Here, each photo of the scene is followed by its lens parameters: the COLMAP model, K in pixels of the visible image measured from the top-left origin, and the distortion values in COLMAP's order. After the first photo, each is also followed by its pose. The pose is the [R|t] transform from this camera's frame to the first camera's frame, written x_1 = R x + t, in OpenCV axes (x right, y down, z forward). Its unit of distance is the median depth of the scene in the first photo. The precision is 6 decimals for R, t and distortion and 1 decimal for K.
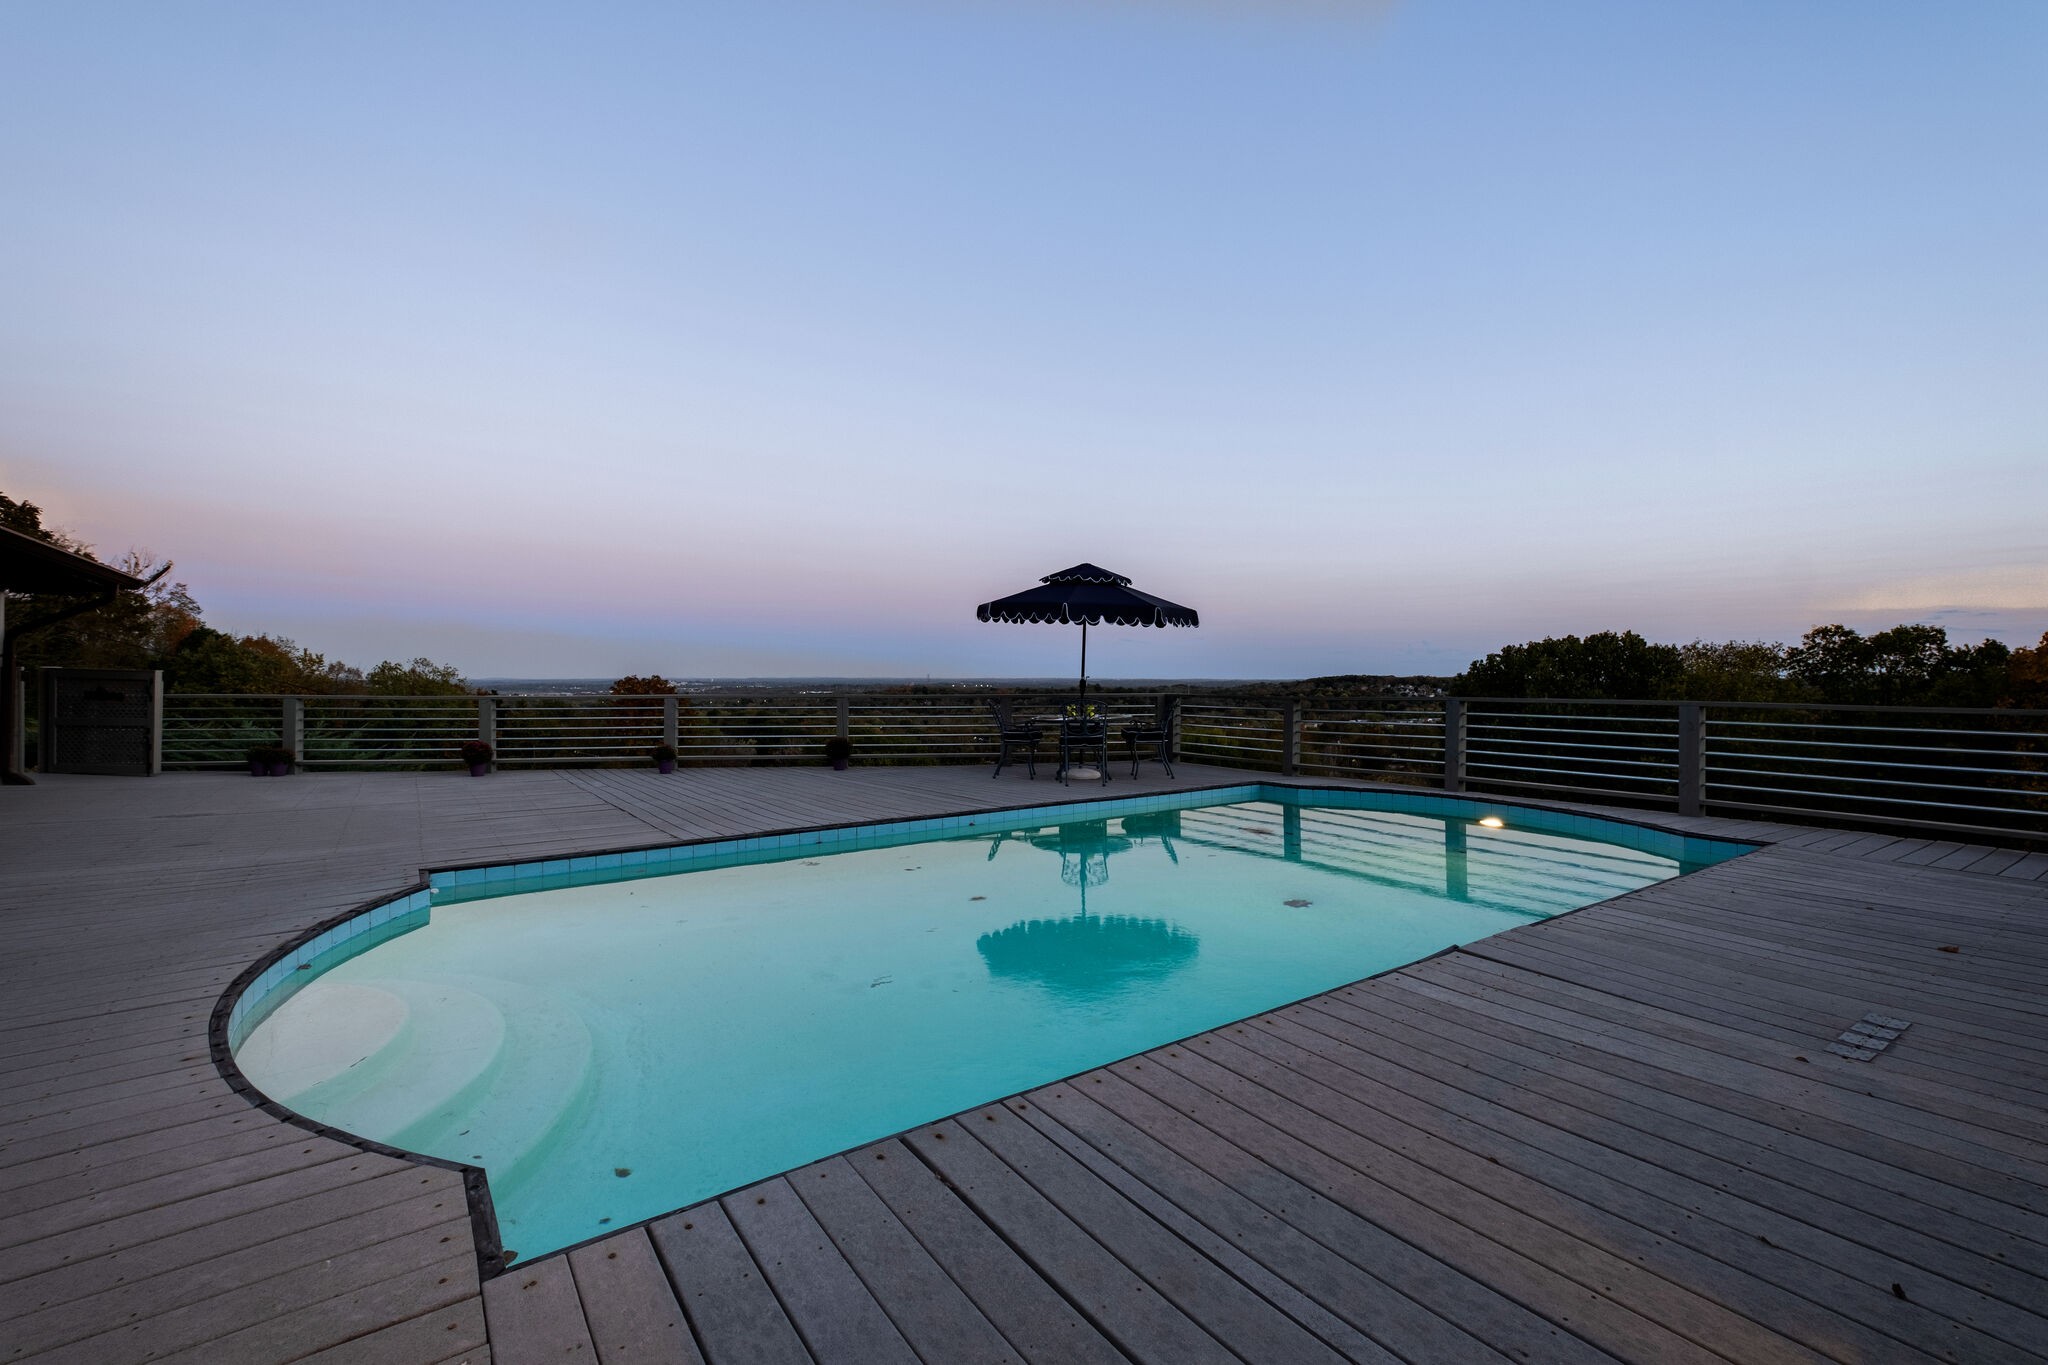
lens RADIAL K [[886.8, 0, 1043.9], [0, 886.8, 681.9], [0, 0, 1]] dist [0.010795, -0.000250]
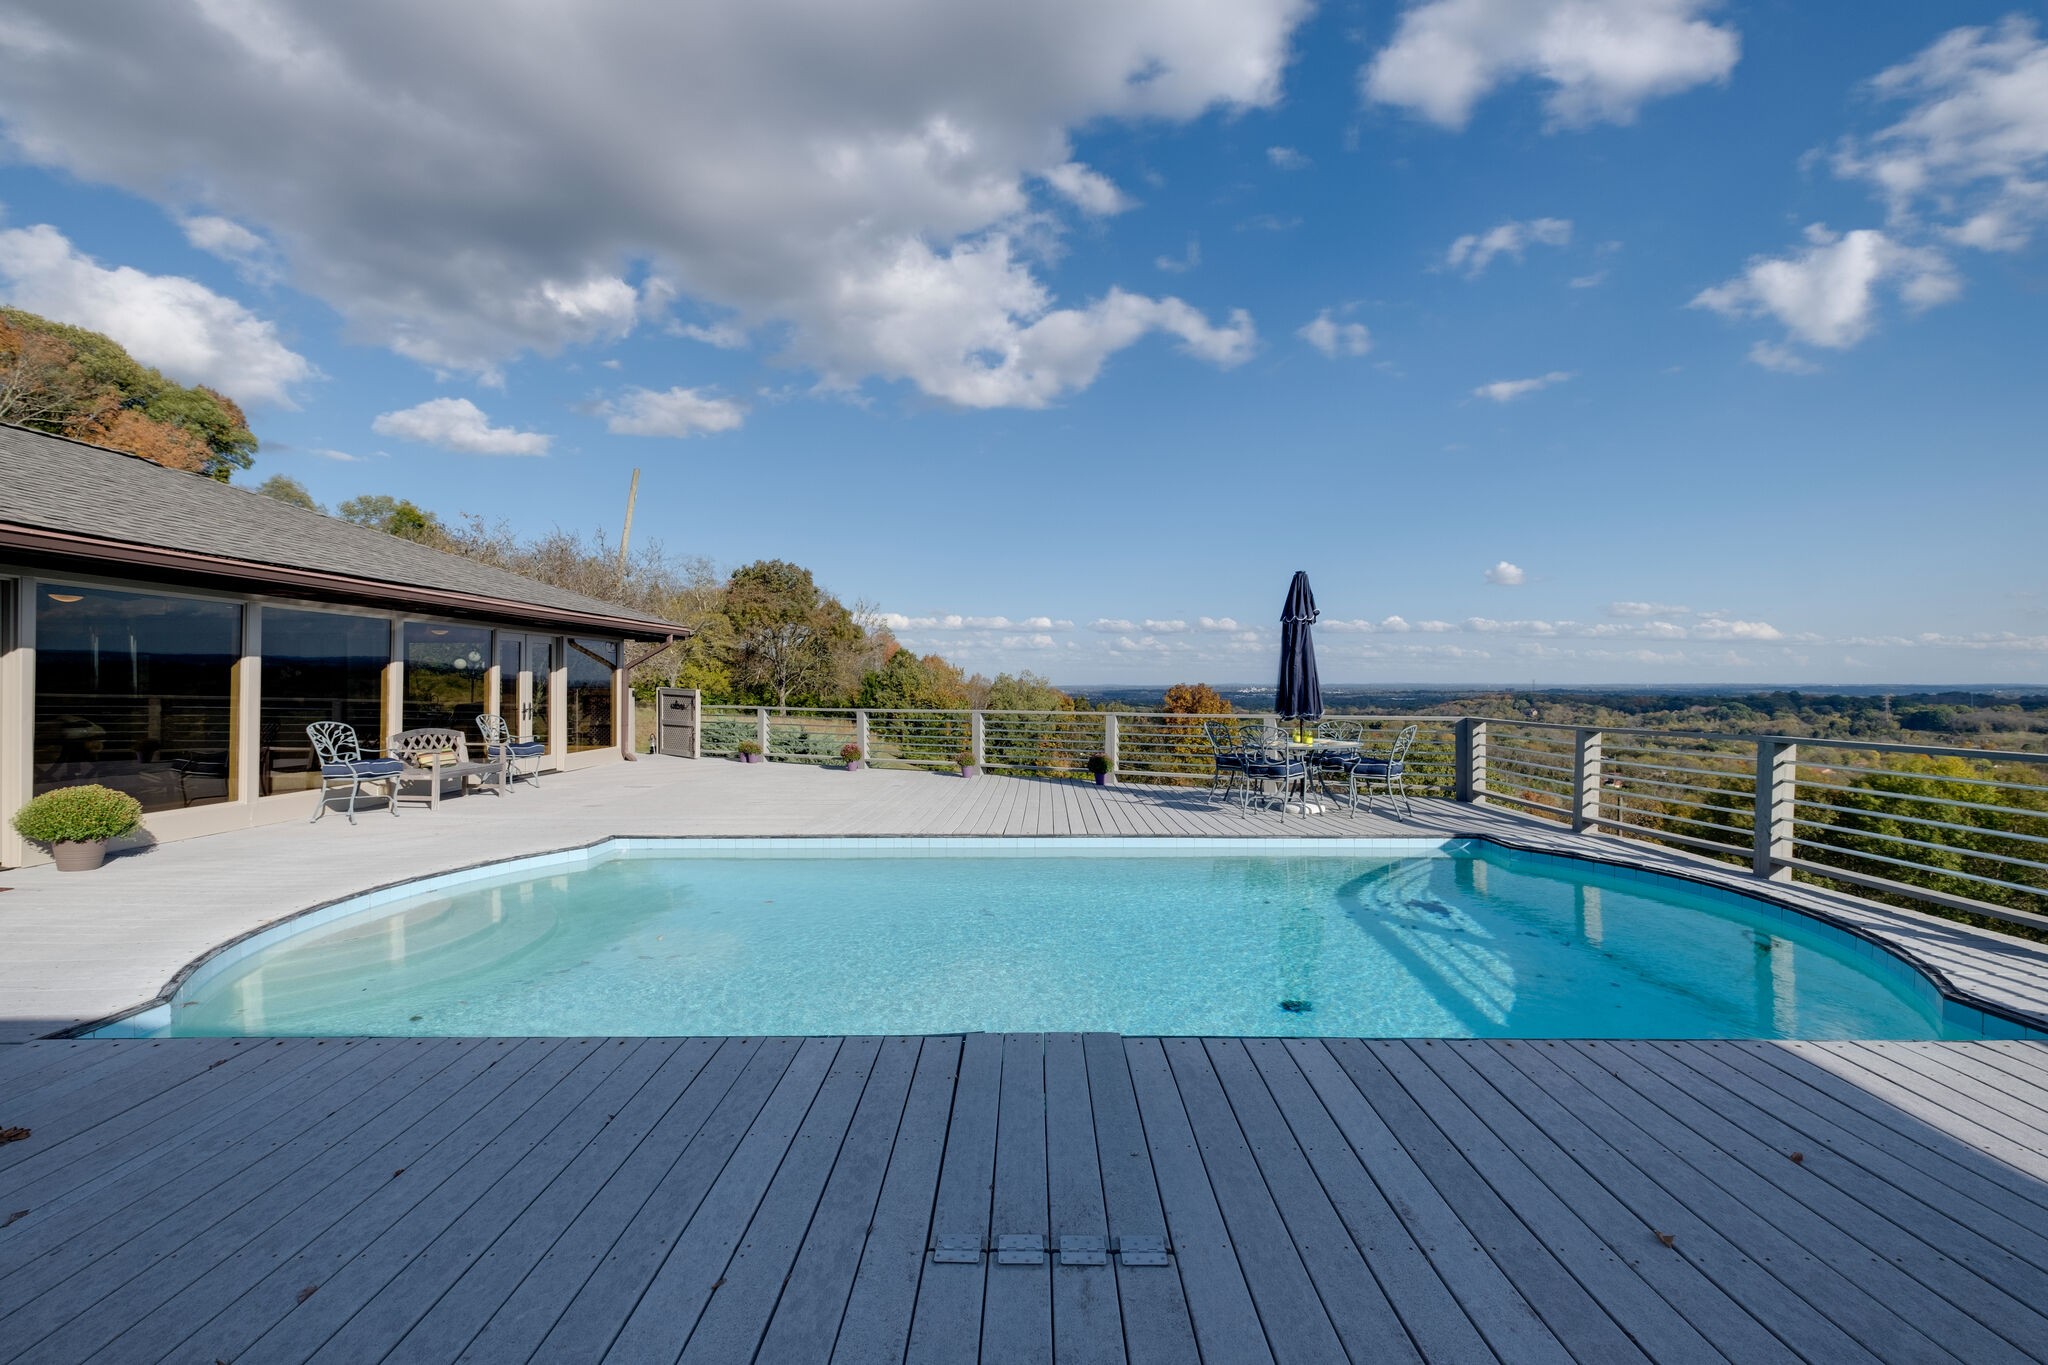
lens RADIAL K [[899.3, 0, 1023.7], [0, 899.3, 721.4], [0, 0, 1]] dist [0.000162, -0.000412]
pose [[0.791054, 0.023881, -0.611280, 0.290865], [-0.000860, 0.999280, 0.037926, -0.012647], [0.611746, -0.029476, 0.790505, 0.092721]]
